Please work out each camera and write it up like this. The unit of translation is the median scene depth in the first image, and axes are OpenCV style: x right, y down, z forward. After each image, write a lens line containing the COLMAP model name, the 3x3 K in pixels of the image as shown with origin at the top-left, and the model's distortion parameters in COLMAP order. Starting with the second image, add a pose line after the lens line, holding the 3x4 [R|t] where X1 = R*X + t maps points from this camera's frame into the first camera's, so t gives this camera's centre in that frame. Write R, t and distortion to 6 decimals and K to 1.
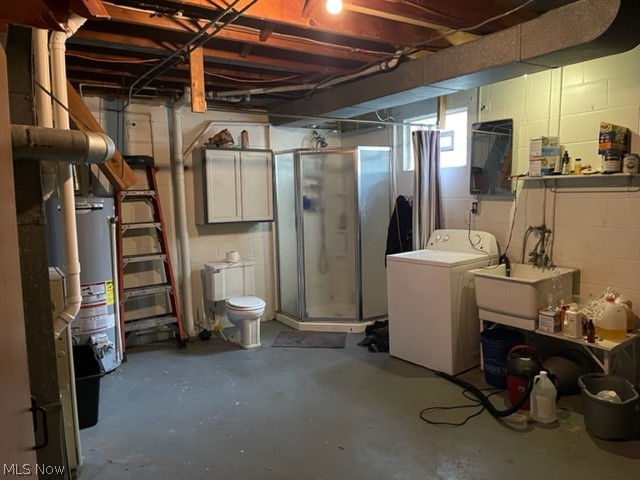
lens RADIAL K [[486.4, 0, 319.3], [0, 486.4, 237.4], [0, 0, 1]] dist [0.068718, -0.085172]
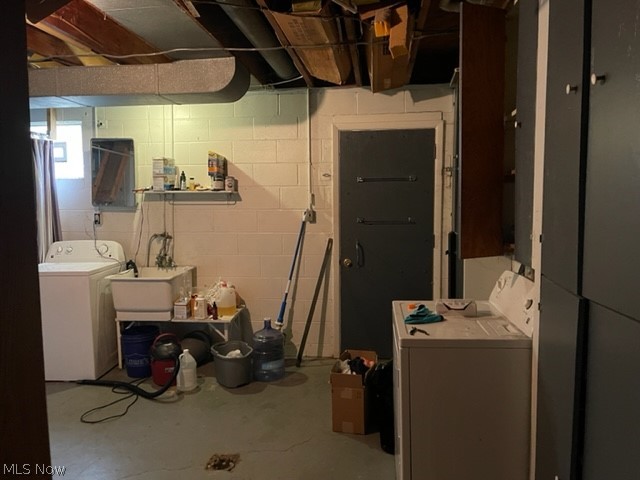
lens RADIAL K [[486.4, 0, 320.6], [0, 486.4, 240.7], [0, 0, 1]] dist [0.068718, -0.085172]
pose [[0.656109, -0.042681, 0.753458, -0.199364], [0.062394, 0.998049, 0.002204, 0.017073], [-0.752083, 0.045565, 0.657492, -0.057722]]
